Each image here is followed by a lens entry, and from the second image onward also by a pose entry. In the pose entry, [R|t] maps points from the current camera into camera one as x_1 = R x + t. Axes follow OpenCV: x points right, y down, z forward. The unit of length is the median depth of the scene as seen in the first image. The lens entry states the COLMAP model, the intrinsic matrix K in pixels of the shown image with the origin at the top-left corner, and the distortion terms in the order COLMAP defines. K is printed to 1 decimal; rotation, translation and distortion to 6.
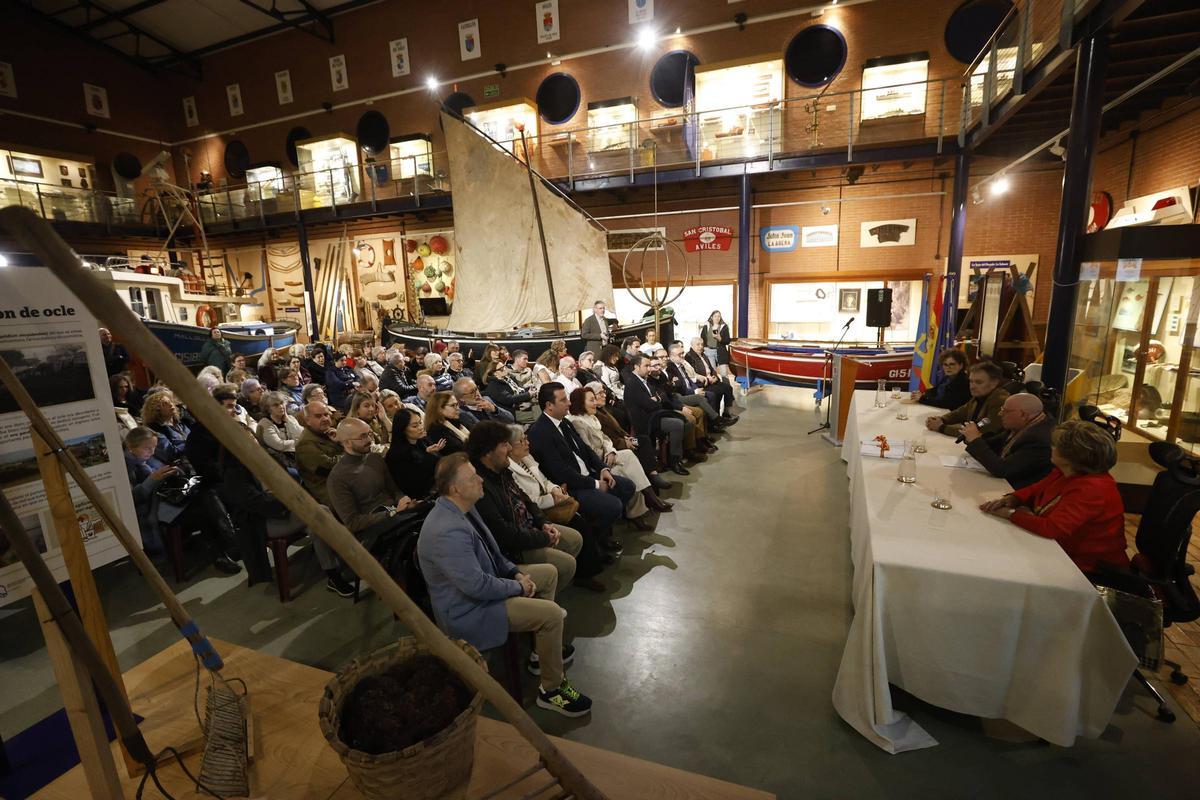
lens RADIAL K [[547.4, 0, 595.9], [0, 547.4, 388.5], [0, 0, 1]] dist [-0.030230, 0.006780]
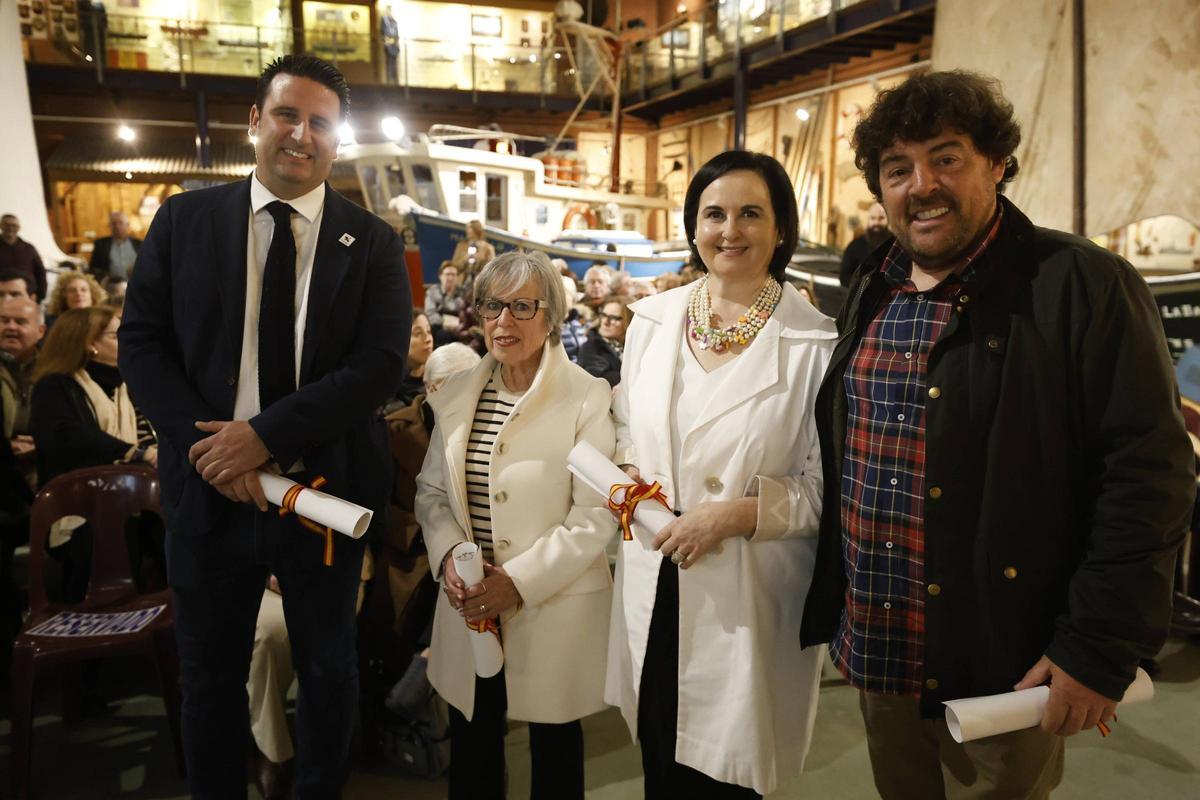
lens RADIAL K [[963.2, 0, 582.8], [0, 963.2, 379.8], [0, 0, 1]] dist [0.032795, 0.025470]
pose [[0.650194, 0.154651, -0.743862, 0.160923], [-0.167158, 0.984193, 0.058508, -0.011964], [0.741152, 0.086301, 0.665767, 0.206886]]
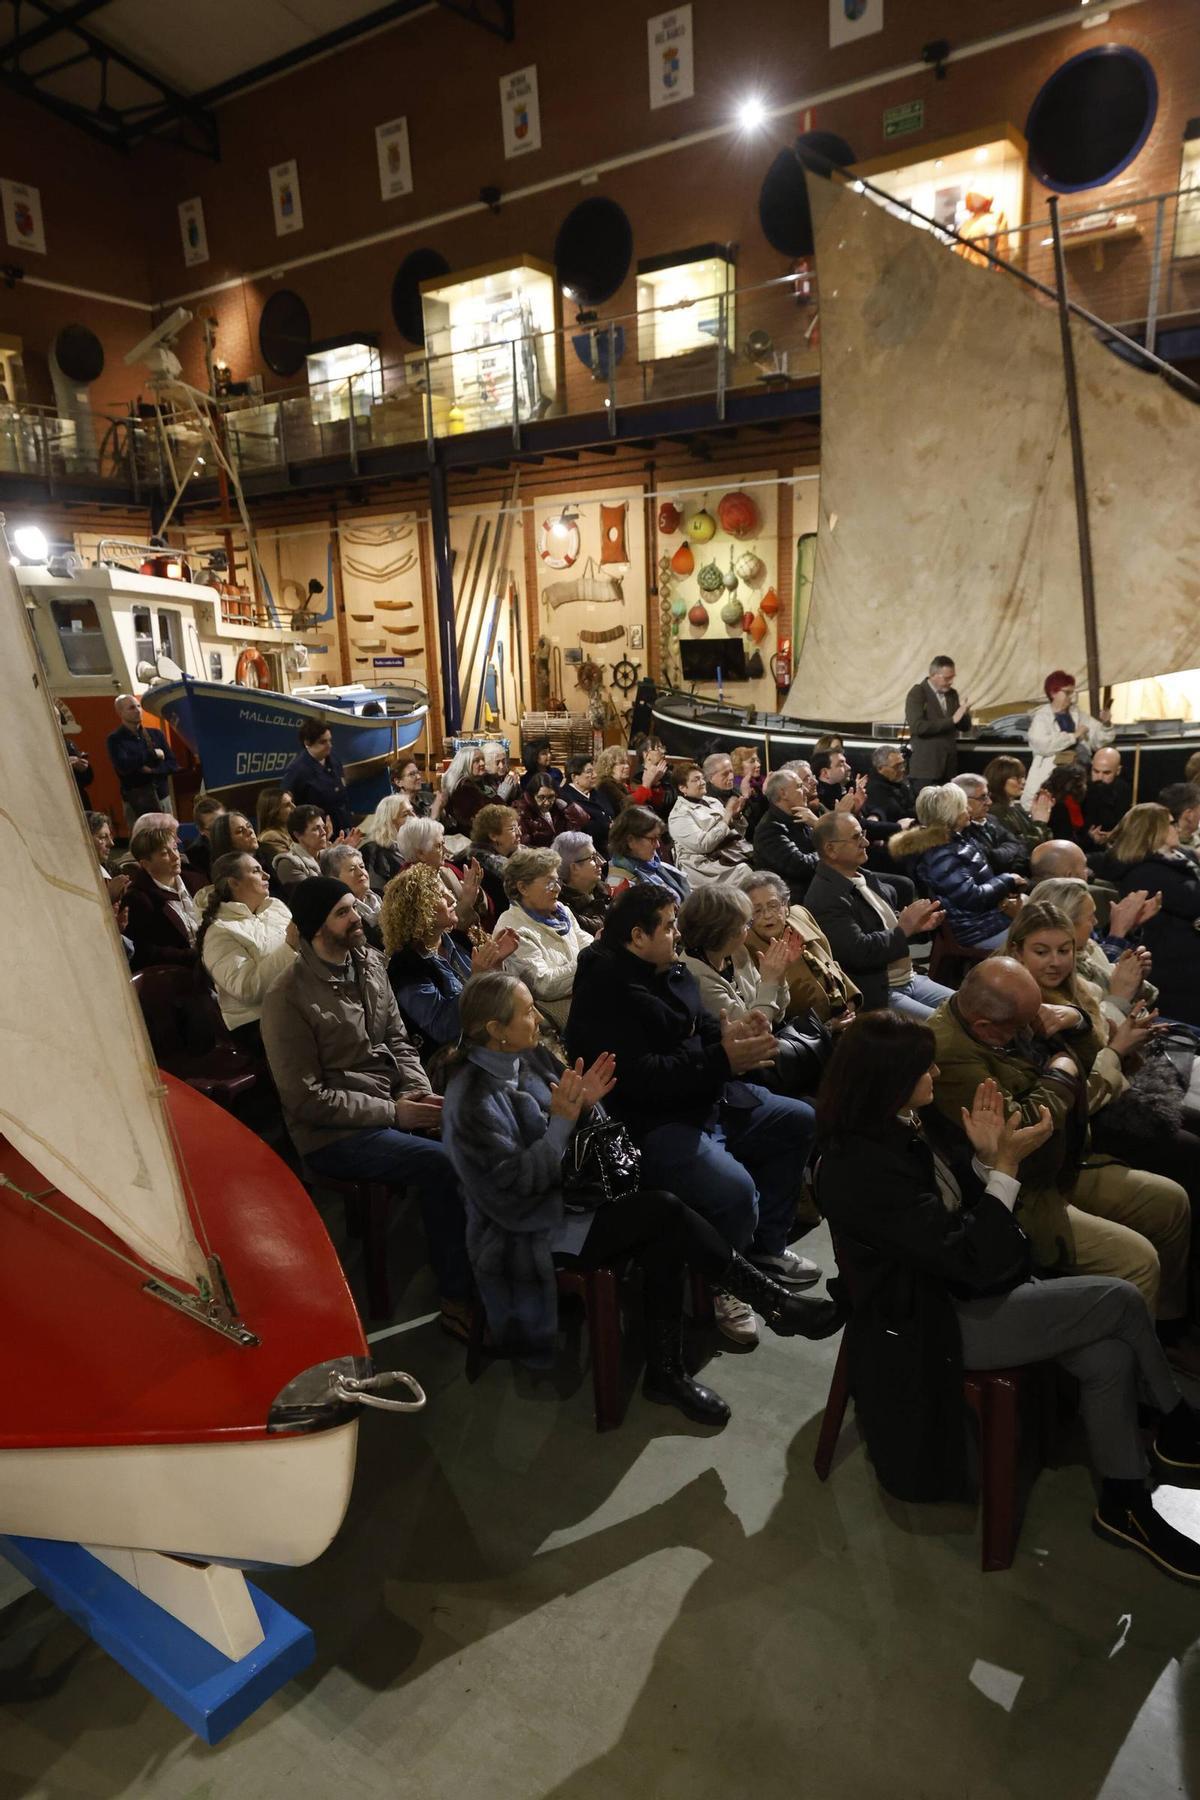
lens RADIAL K [[1175.7, 0, 616.1], [0, 1175.7, 914.6], [0, 0, 1]] dist [-0.003728, 0.012659]
pose [[0.971637, 0.061350, -0.228382, -0.147464], [-0.047376, 0.996682, 0.066180, -0.005642], [0.231685, -0.053483, 0.971320, 0.060130]]
